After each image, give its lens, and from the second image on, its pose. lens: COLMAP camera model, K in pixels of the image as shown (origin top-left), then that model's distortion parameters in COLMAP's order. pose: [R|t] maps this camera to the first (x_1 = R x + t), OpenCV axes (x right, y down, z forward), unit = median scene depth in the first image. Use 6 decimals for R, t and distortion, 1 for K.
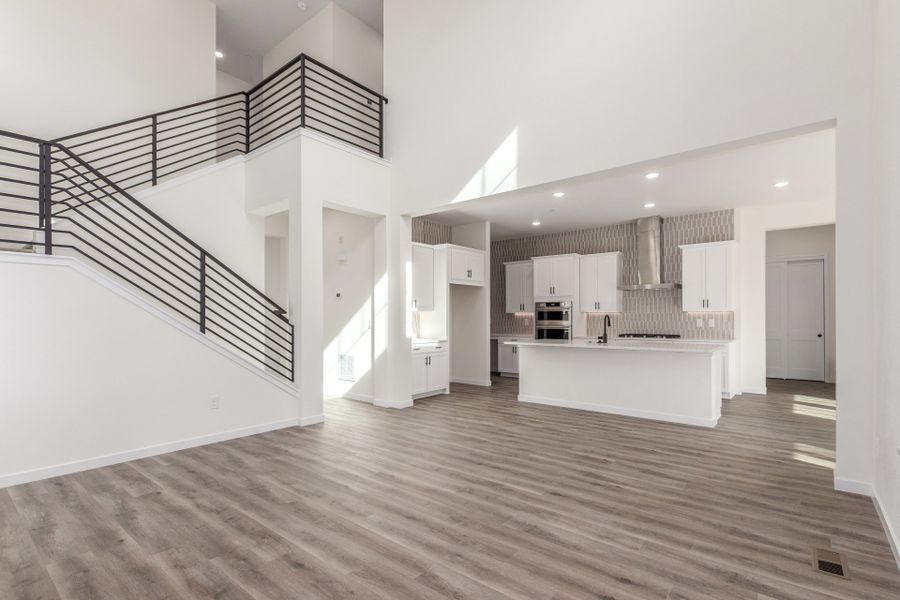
lens RADIAL K [[437.9, 0, 451.2], [0, 437.9, 317.4], [0, 0, 1]] dist [0.005156, 0.000285]
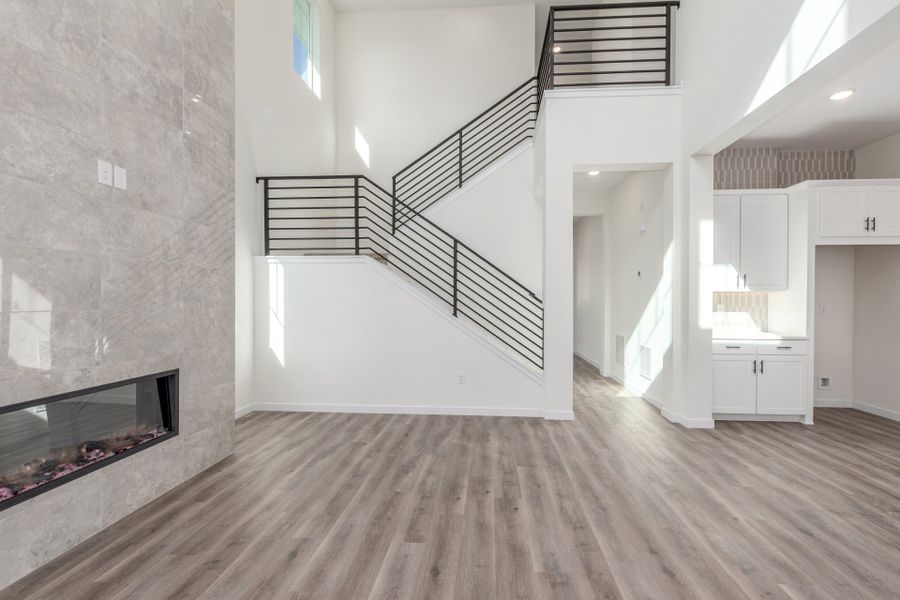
lens RADIAL K [[425.8, 0, 447.4], [0, 425.8, 305.6], [0, 0, 1]] dist [0.002833, -0.000341]
pose [[0.566353, 0.011357, -0.824084, 0.308172], [-0.002093, 0.999922, 0.012342, 0.001168], [0.824160, -0.005265, 0.566333, 0.375334]]
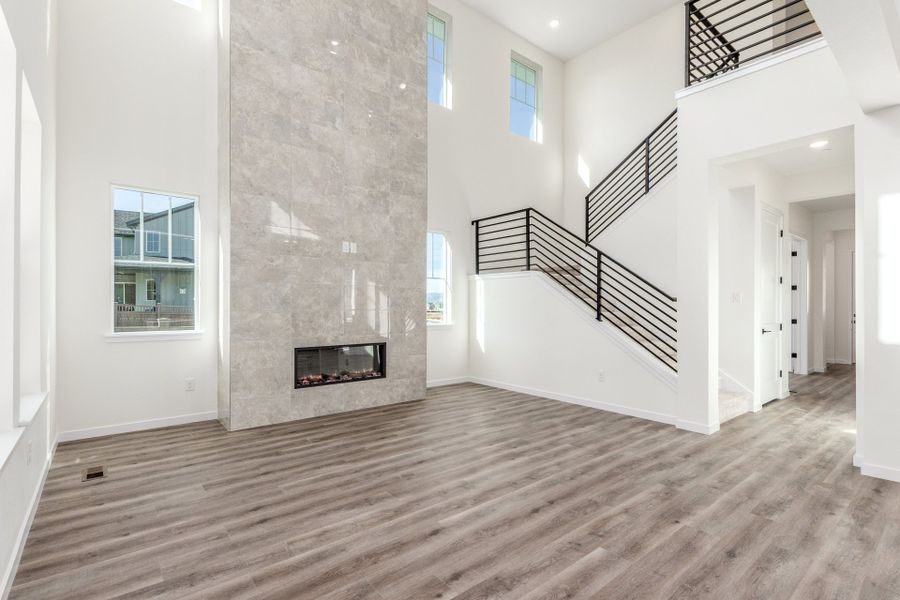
lens RADIAL K [[421.4, 0, 446.1], [0, 421.4, 305.6], [0, 0, 1]] dist [0.002655, -0.001383]
pose [[-0.213874, -0.001093, -0.976861, 0.676559], [-0.000765, 0.999999, -0.000952, 0.002236], [0.976861, 0.000544, -0.213874, 0.827075]]
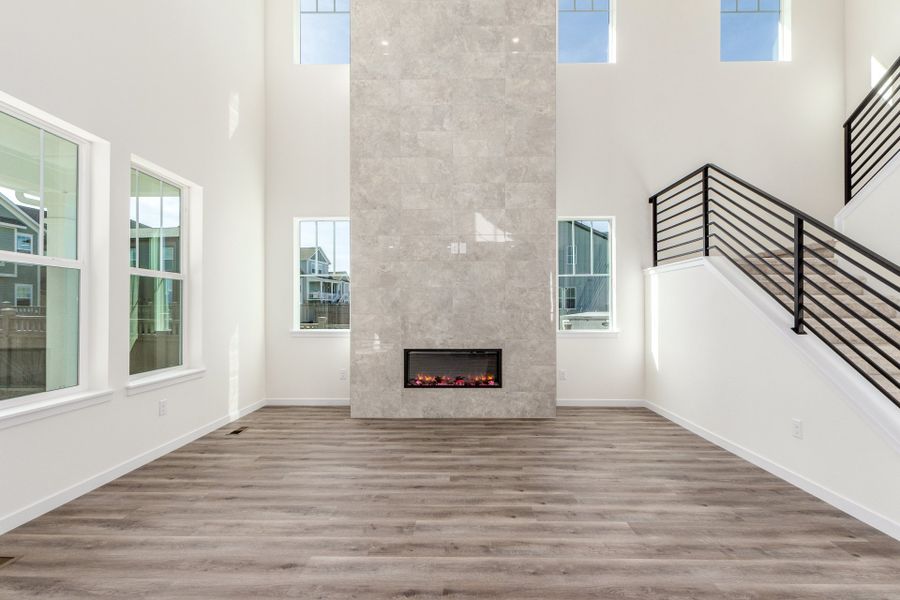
lens RADIAL K [[418.5, 0, 458.8], [0, 418.5, 307.1], [0, 0, 1]] dist [0.002942, -0.000523]
pose [[-0.789729, -0.001183, -0.613455, 0.293253], [0.002205, 0.999986, -0.004767, 0.002789], [0.613452, -0.005117, -0.789716, 1.188424]]
